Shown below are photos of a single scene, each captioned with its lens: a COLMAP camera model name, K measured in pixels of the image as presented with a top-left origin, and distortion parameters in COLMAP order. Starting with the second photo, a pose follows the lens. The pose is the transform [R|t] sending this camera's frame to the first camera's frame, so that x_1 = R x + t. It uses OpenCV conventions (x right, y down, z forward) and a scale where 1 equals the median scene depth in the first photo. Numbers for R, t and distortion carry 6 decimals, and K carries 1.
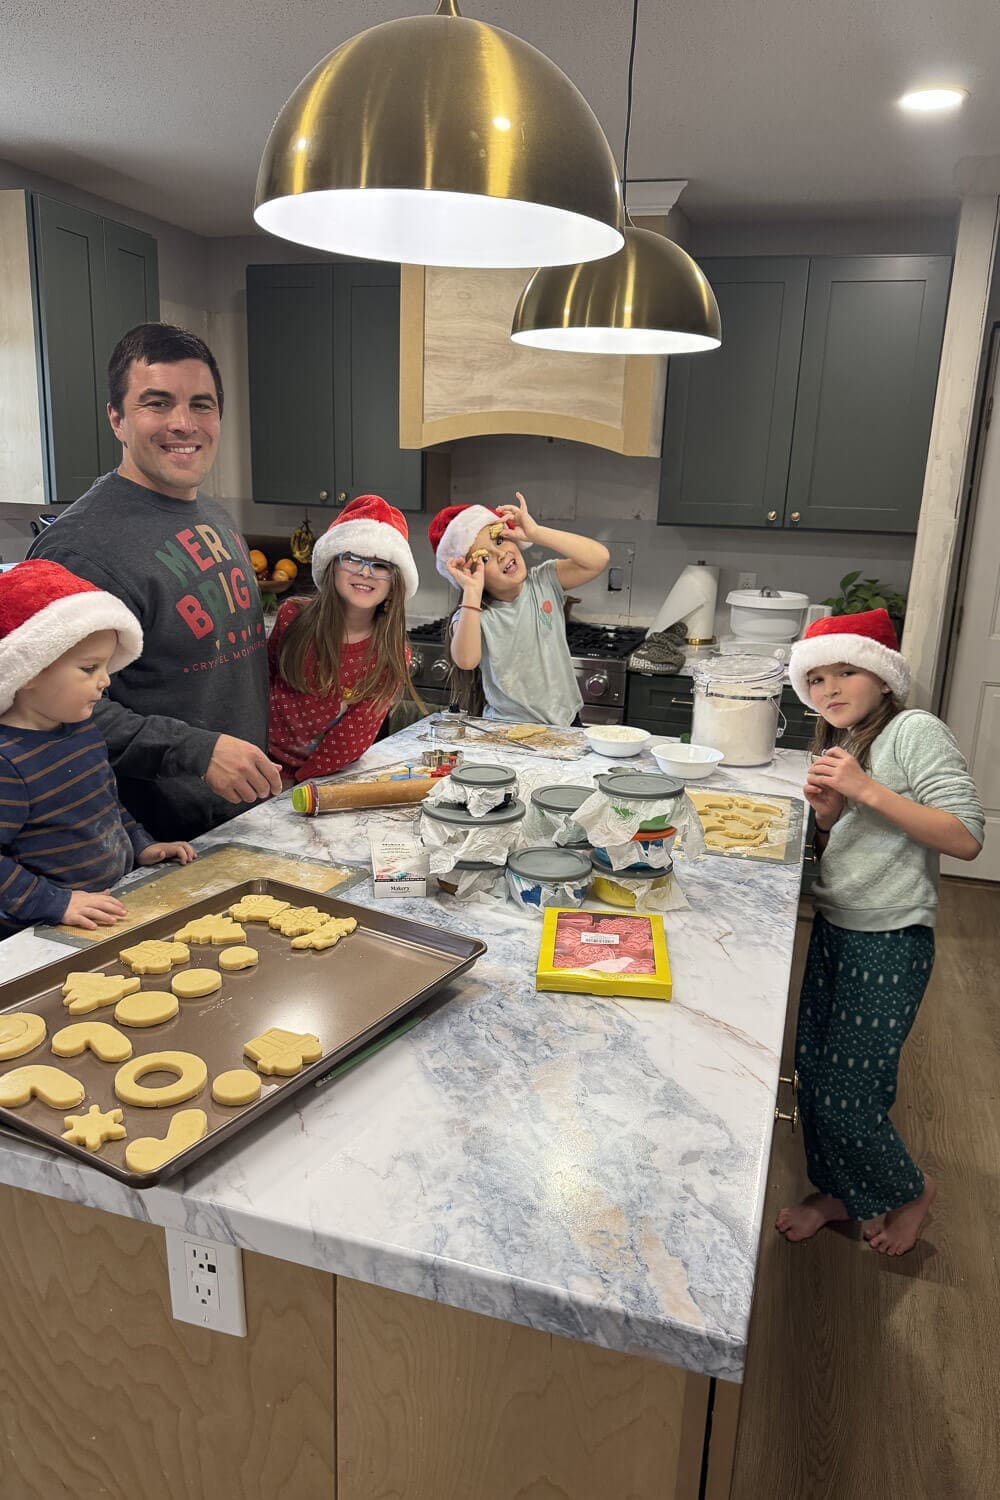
lens RADIAL K [[1018.4, 0, 508.1], [0, 1018.4, 756.6], [0, 0, 1]] dist [-0.032472, -0.003860]
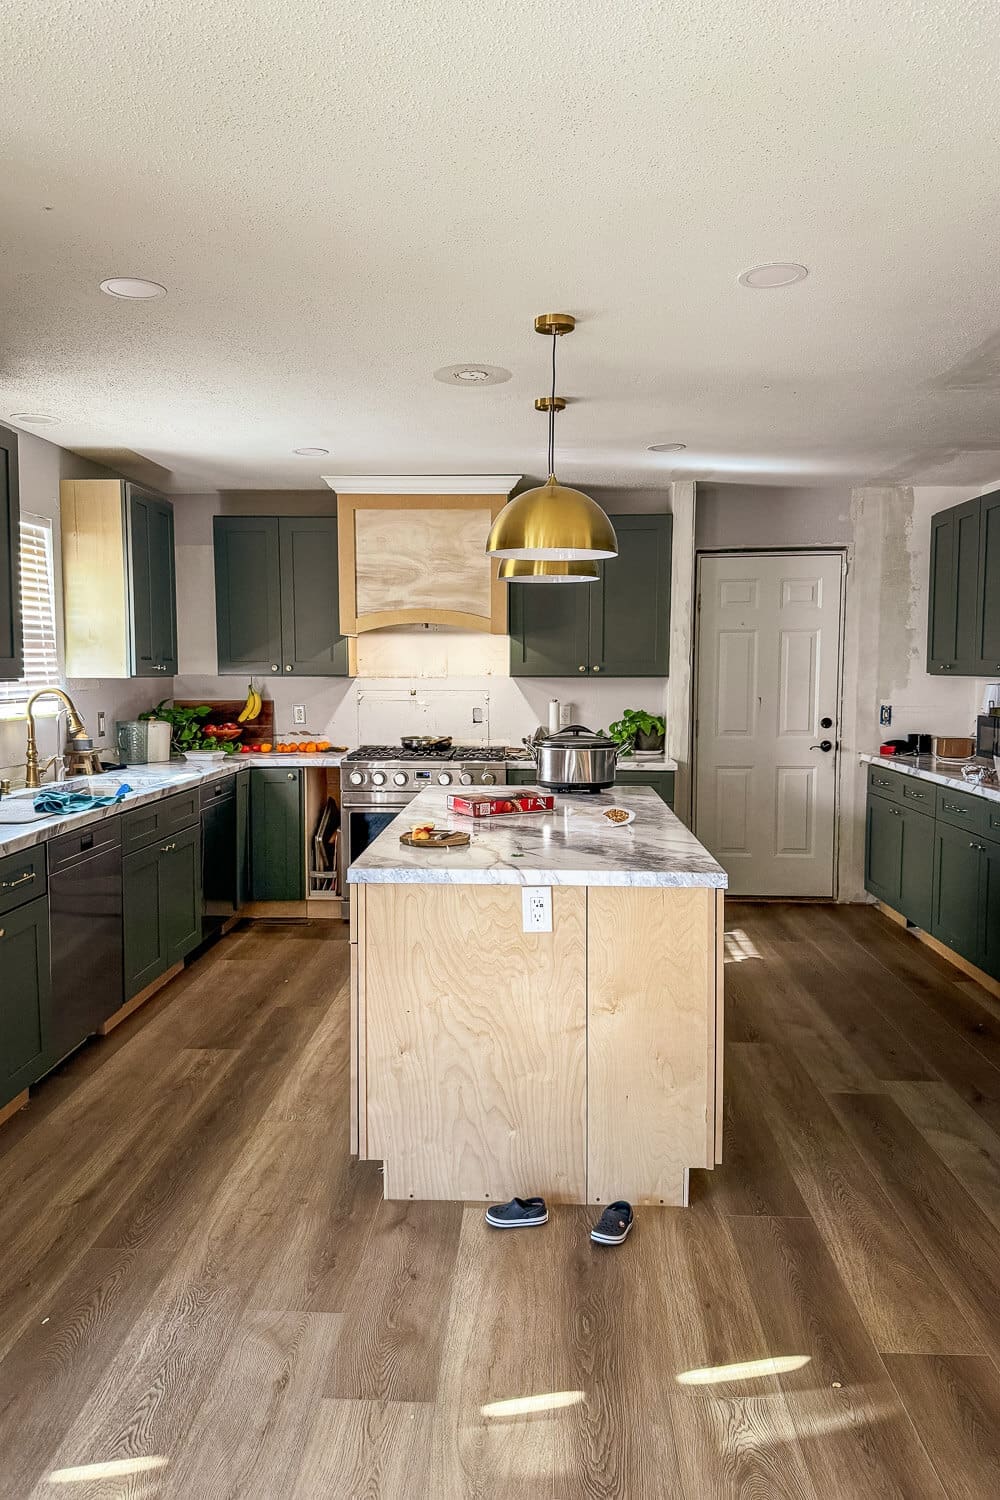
lens RADIAL K [[1018.4, 0, 497.2], [0, 1018.4, 743.8], [0, 0, 1]] dist [-0.032472, -0.003860]
pose [[0.963098, -0.058347, 0.262749, -0.300543], [0.104175, 0.980941, -0.164020, 0.132143], [-0.248171, 0.185339, 0.950821, -0.482883]]
